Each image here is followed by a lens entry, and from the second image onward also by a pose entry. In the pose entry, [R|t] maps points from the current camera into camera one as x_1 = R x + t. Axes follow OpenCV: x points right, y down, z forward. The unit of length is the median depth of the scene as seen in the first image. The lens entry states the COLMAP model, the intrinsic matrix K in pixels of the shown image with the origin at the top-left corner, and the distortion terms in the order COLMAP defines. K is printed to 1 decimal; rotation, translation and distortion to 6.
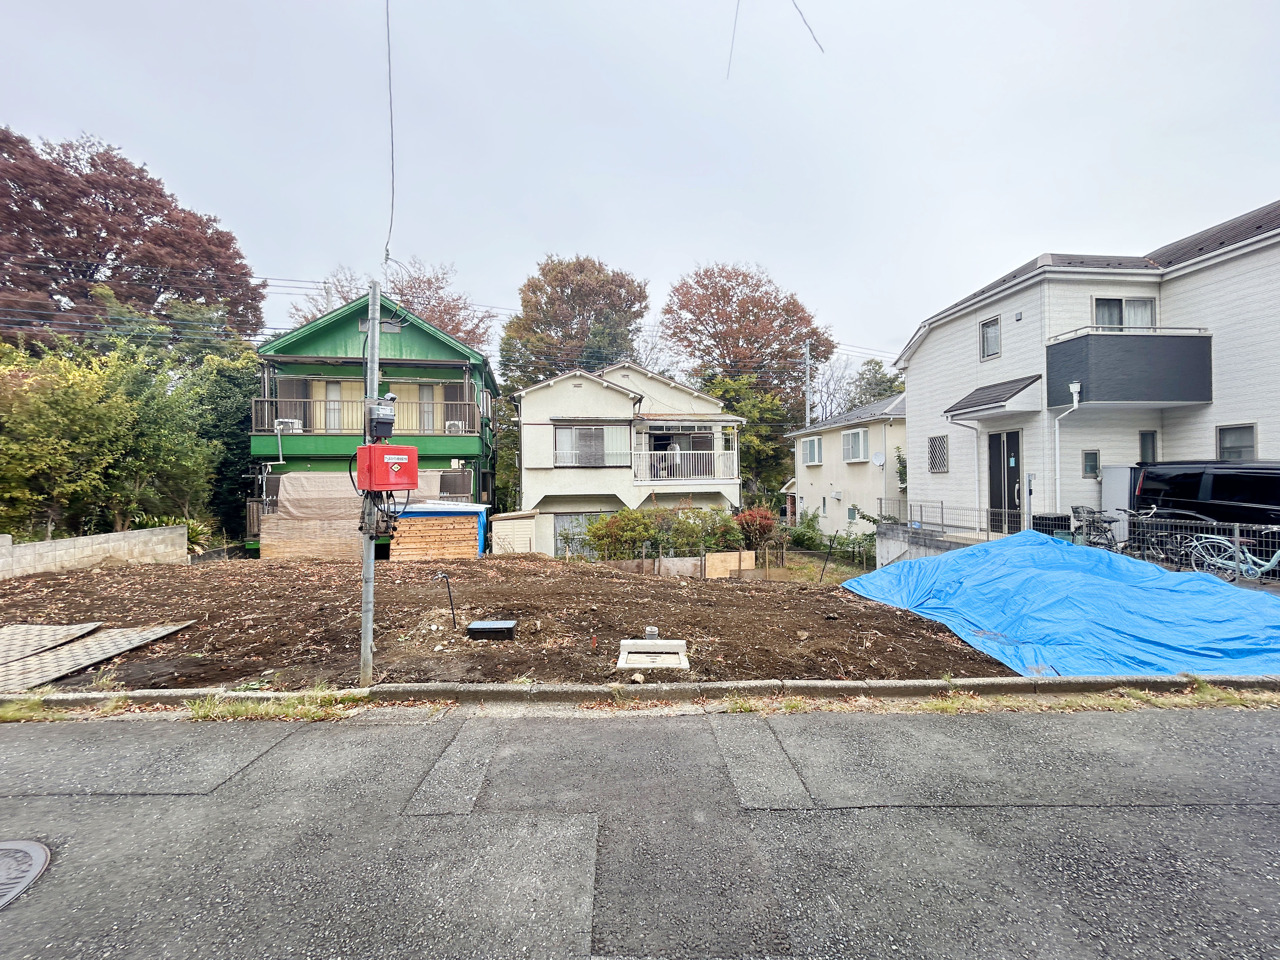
lens RADIAL K [[517.6, 0, 641.7], [0, 517.6, 478.1], [0, 0, 1]] dist [-0.006314, 0.003966]
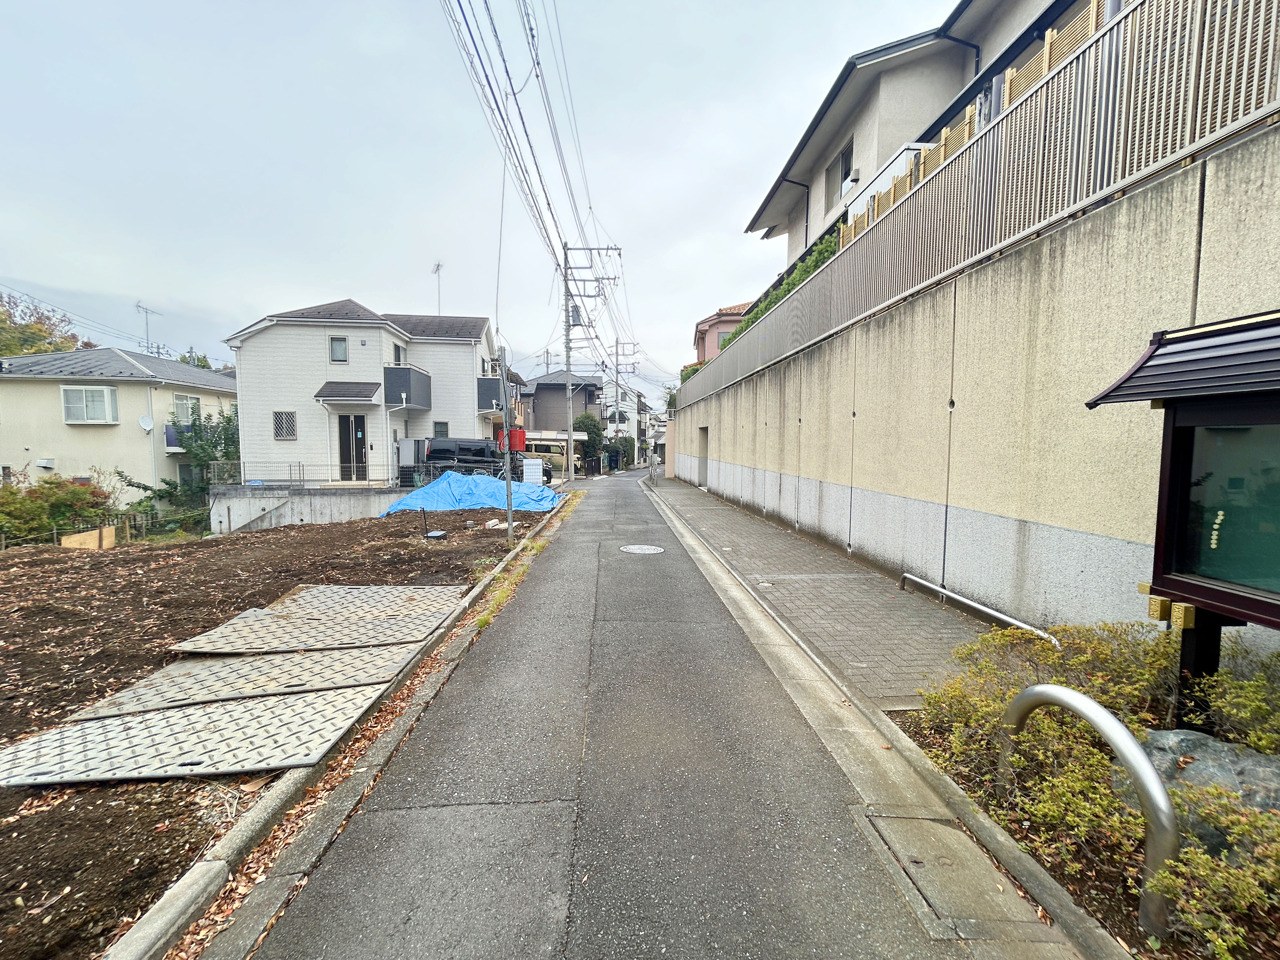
lens RADIAL K [[517.6, 0, 642.4], [0, 517.6, 478.9], [0, 0, 1]] dist [-0.006314, 0.003966]
pose [[-0.019318, -0.057165, 0.998178, -0.686681], [-0.010979, 0.998316, 0.056961, 0.002711], [-0.999753, -0.009858, -0.019913, 0.133970]]
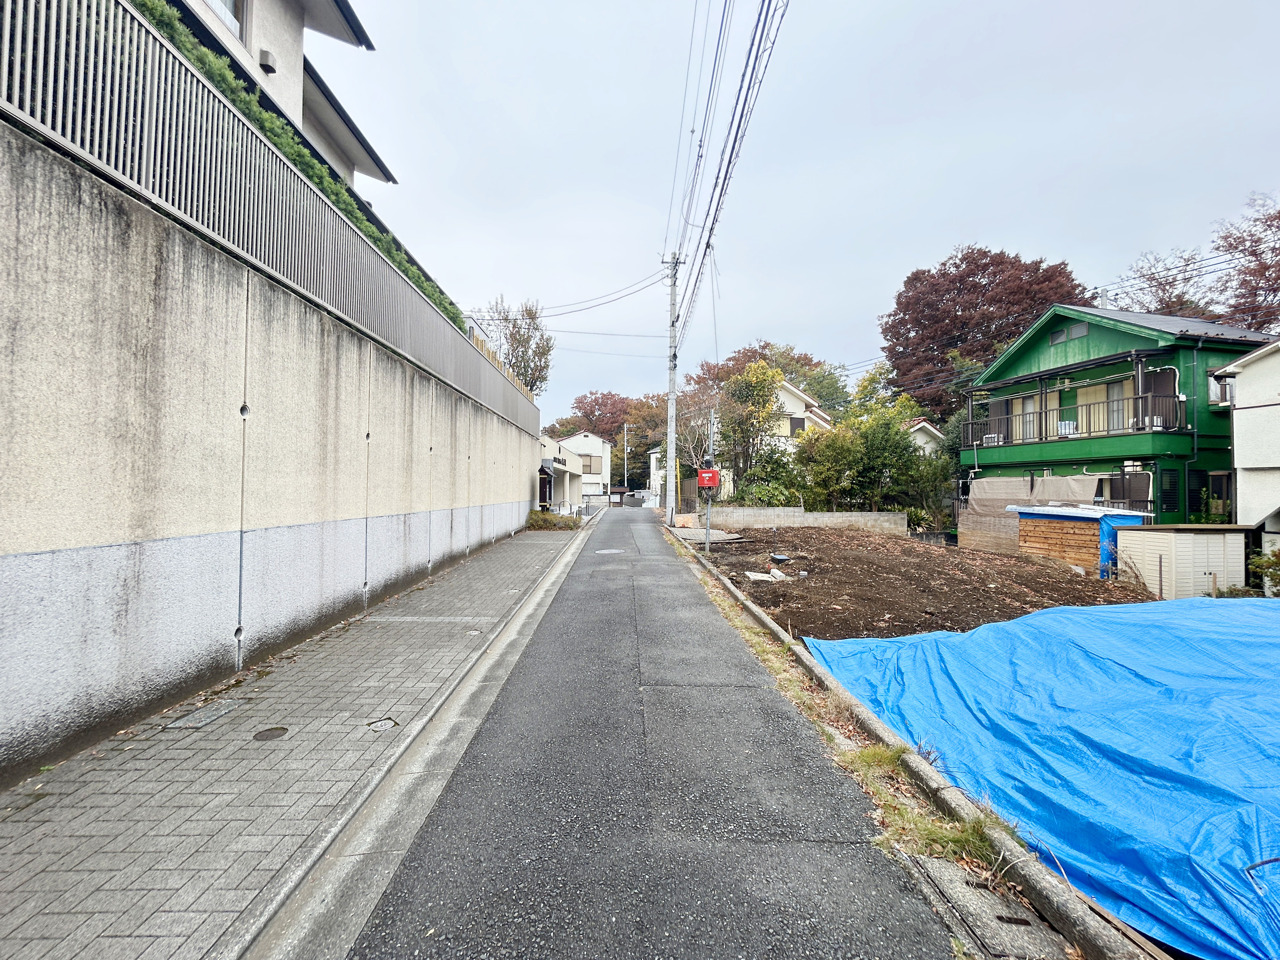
lens RADIAL K [[517.6, 0, 641.8], [0, 517.6, 481.0], [0, 0, 1]] dist [-0.006314, 0.003966]
pose [[0.005886, -0.004787, -0.999971, 0.588072], [0.001029, 0.999988, -0.004781, 0.002017], [0.999982, -0.001000, 0.005891, 0.165170]]
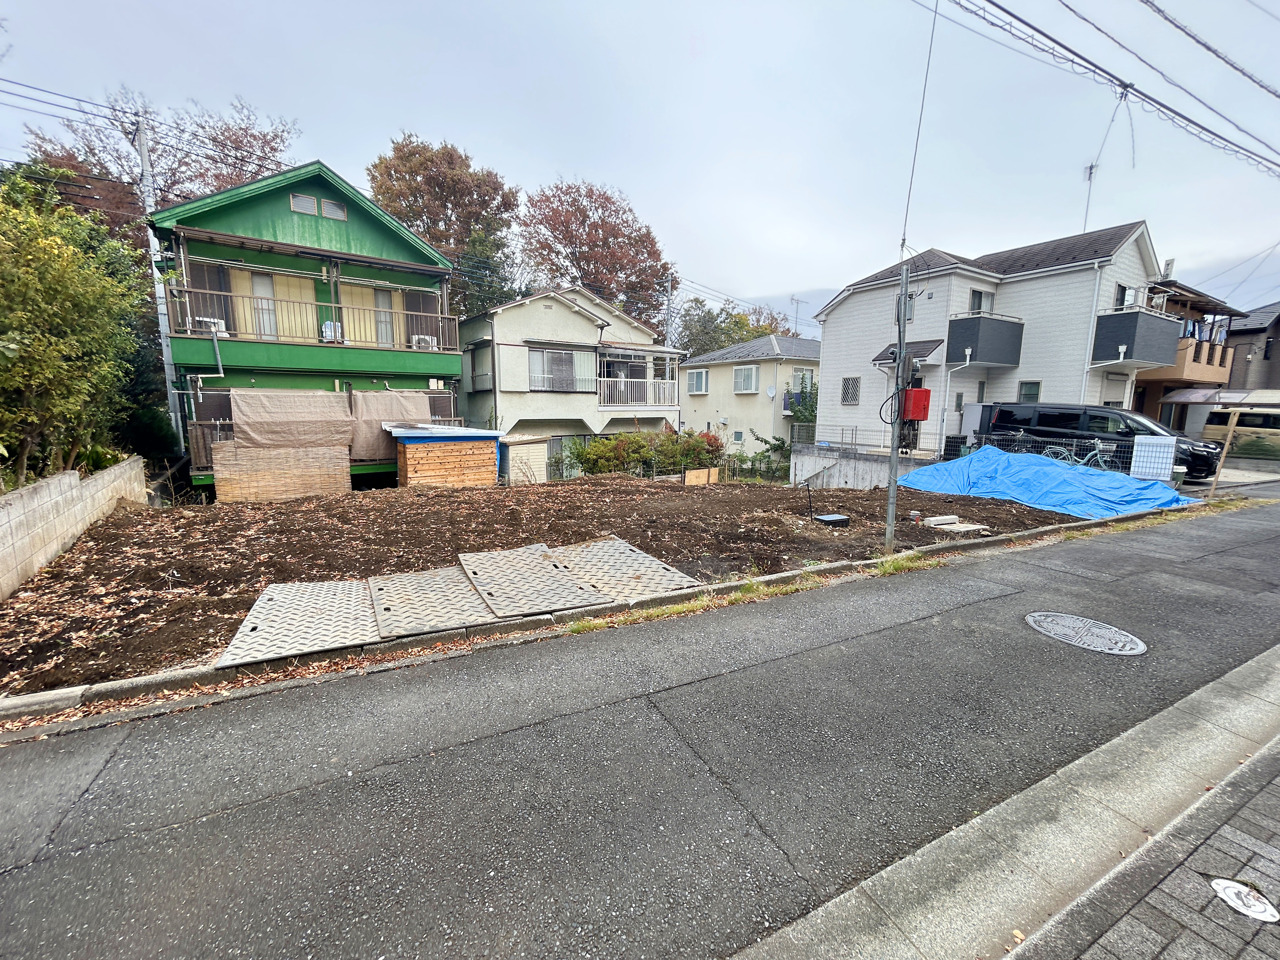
lens RADIAL K [[517.6, 0, 640.8], [0, 517.6, 478.5], [0, 0, 1]] dist [-0.006314, 0.003966]
pose [[0.904648, -0.041290, 0.424155, -0.470026], [-0.021788, 0.989512, 0.142797, -0.001150], [-0.425603, -0.138422, 0.894260, 0.001643]]
